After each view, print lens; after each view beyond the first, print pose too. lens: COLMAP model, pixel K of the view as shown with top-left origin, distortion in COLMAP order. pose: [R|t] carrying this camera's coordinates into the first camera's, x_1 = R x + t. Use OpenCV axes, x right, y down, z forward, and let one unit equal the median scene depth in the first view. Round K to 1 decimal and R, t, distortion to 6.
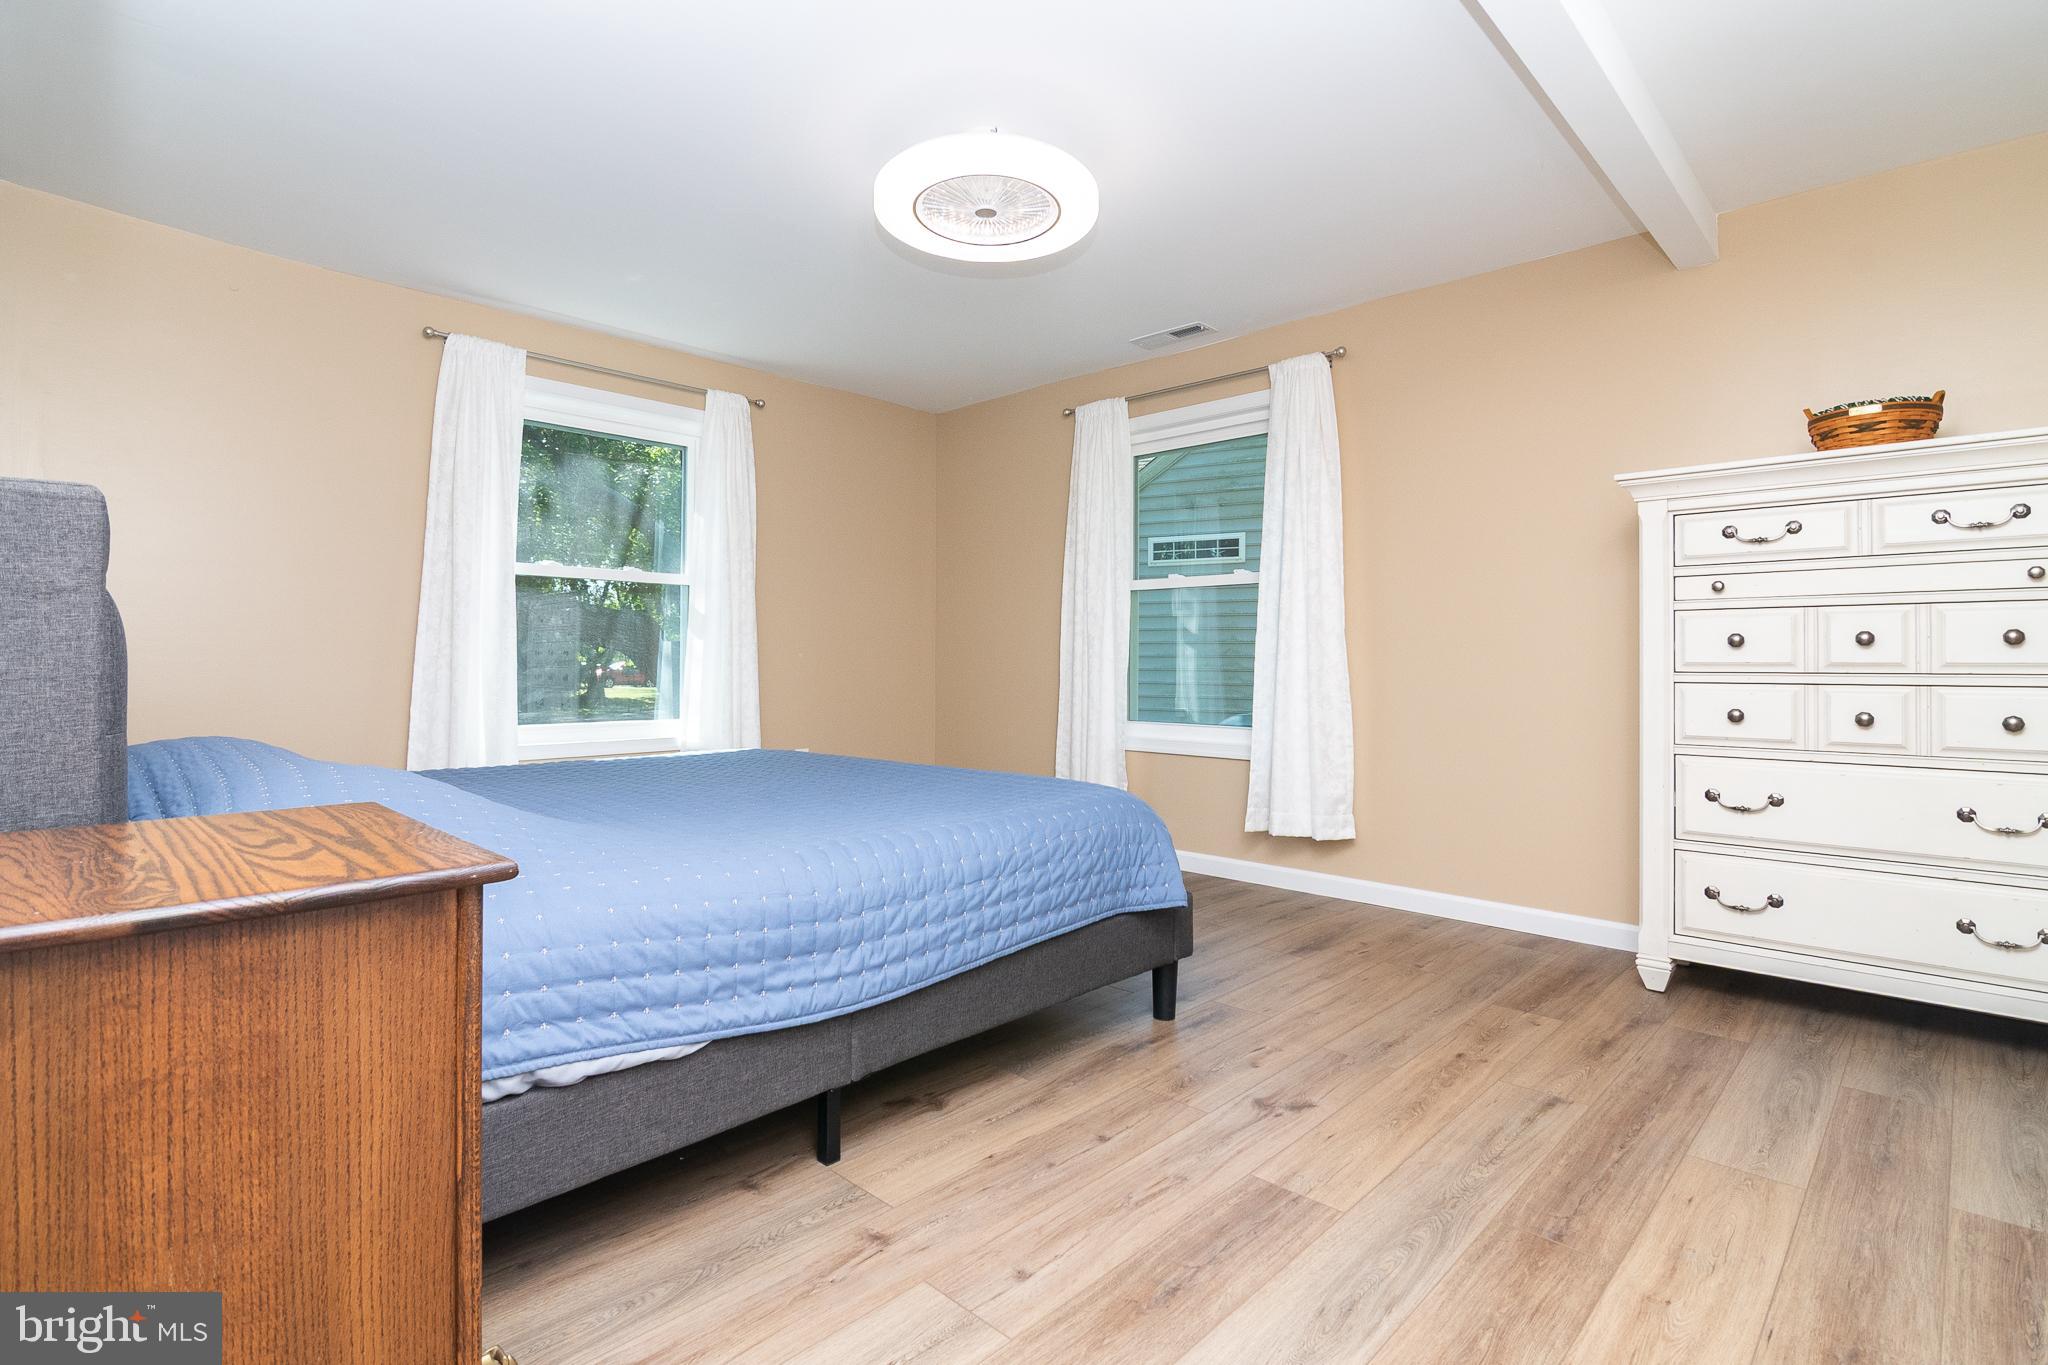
lens RADIAL K [[1006.7, 0, 1004.2], [0, 1006.7, 680.9], [0, 0, 1]] dist [-0.002781, -0.000538]
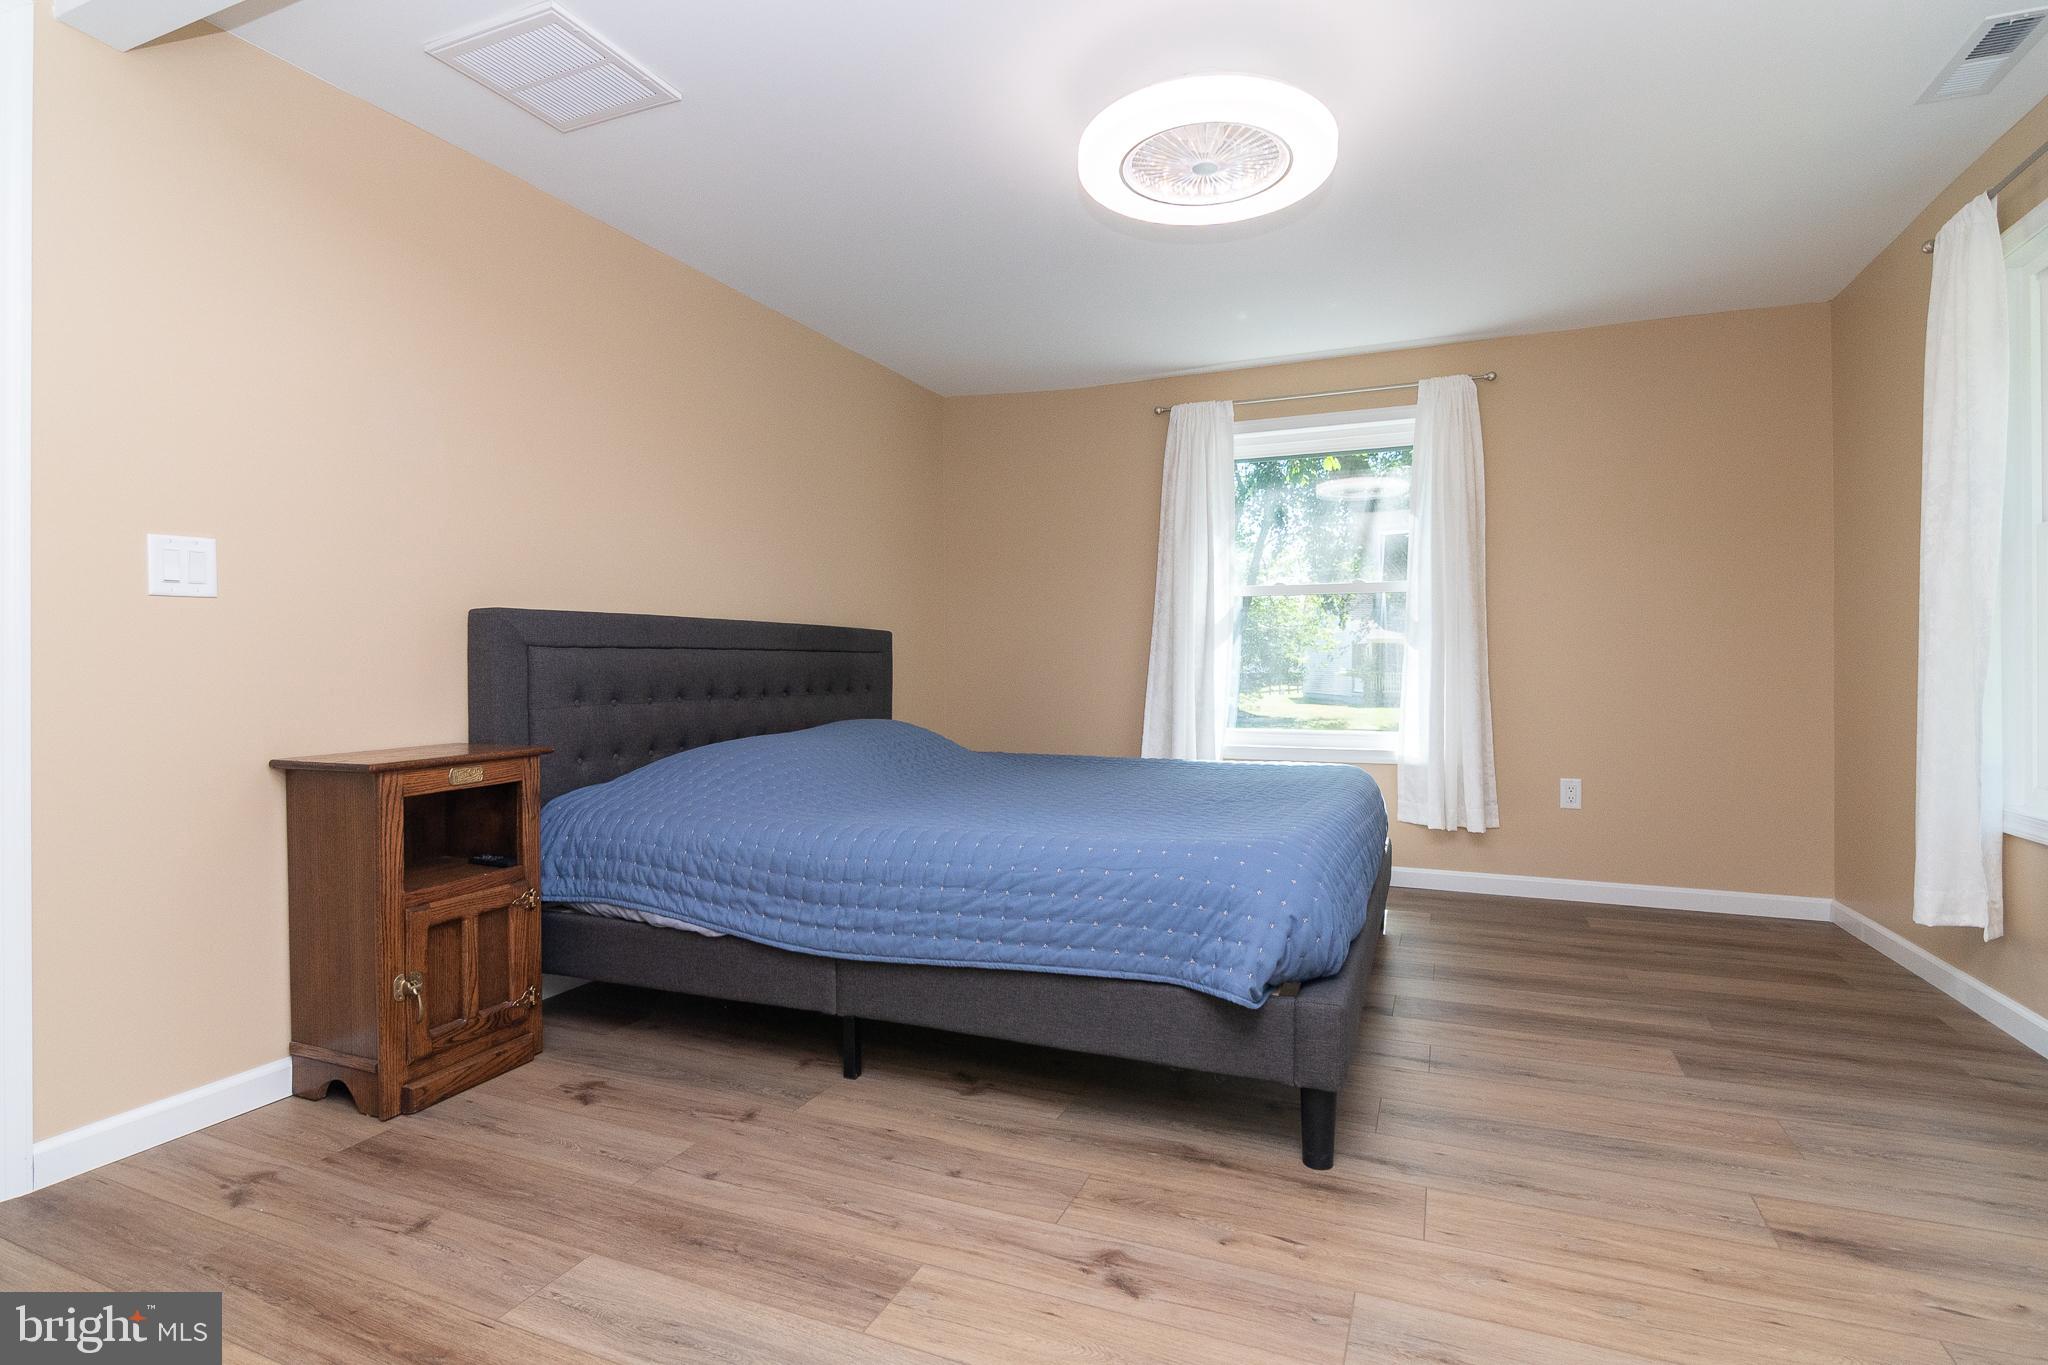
lens RADIAL K [[1006.7, 0, 1004.2], [0, 1006.7, 680.9], [0, 0, 1]] dist [-0.002781, -0.000538]
pose [[0.348831, 0.008396, -0.937148, 0.963291], [-0.011002, 0.999928, 0.004863, -0.022434], [0.937121, 0.008614, 0.348899, 0.665976]]
